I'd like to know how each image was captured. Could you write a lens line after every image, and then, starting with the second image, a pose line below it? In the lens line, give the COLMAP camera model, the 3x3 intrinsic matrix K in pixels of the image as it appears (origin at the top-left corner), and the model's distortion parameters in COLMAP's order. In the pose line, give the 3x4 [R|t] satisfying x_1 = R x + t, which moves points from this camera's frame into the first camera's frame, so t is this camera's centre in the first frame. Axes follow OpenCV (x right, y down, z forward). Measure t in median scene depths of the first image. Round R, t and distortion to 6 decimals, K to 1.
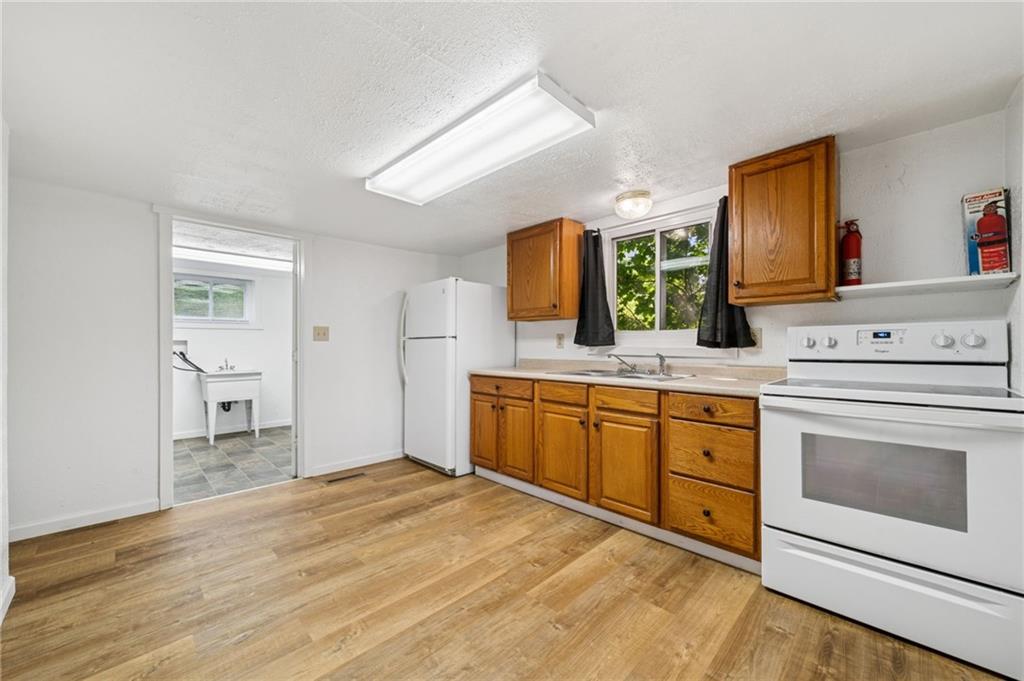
lens RADIAL K [[388.8, 0, 515.1], [0, 388.8, 345.7], [0, 0, 1]] dist [-0.000877, -0.000676]
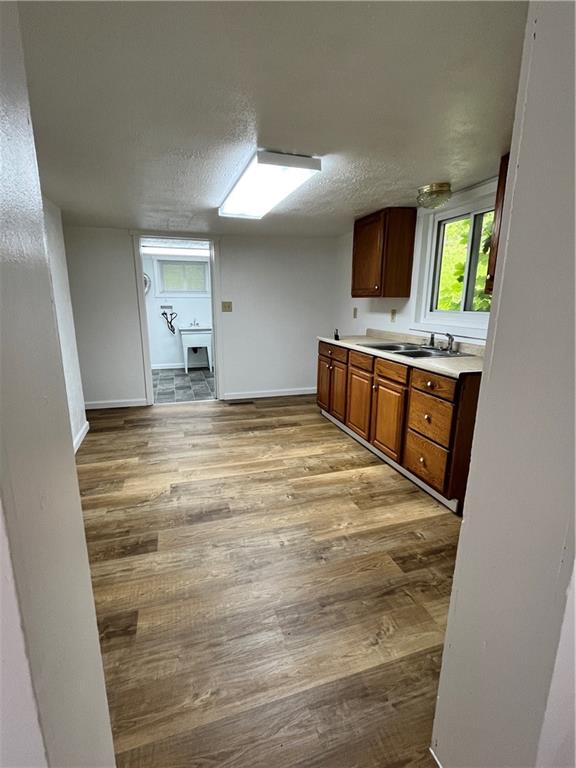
lens RADIAL K [[363.3, 0, 286.8], [0, 363.3, 381.8], [0, 0, 1]] dist [0.003443, 0.000253]
pose [[0.884723, 0.106455, -0.453799, 0.542068], [-0.003470, 0.975048, 0.221967, -0.091803], [0.466105, -0.194804, 0.863017, -0.206819]]
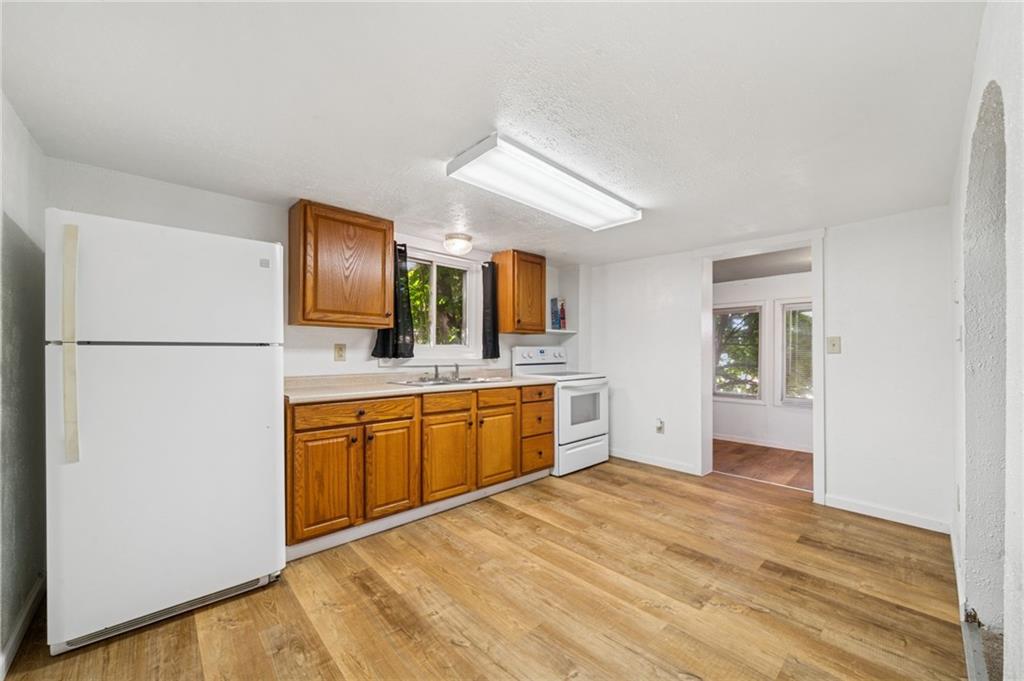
lens RADIAL K [[388.8, 0, 508.1], [0, 388.8, 353.7], [0, 0, 1]] dist [-0.000877, -0.000676]
pose [[0.046304, 0.001918, 0.998926, -1.097804], [0.002463, 0.999995, -0.002035, -0.010479], [-0.998924, 0.002555, 0.046299, 0.928130]]
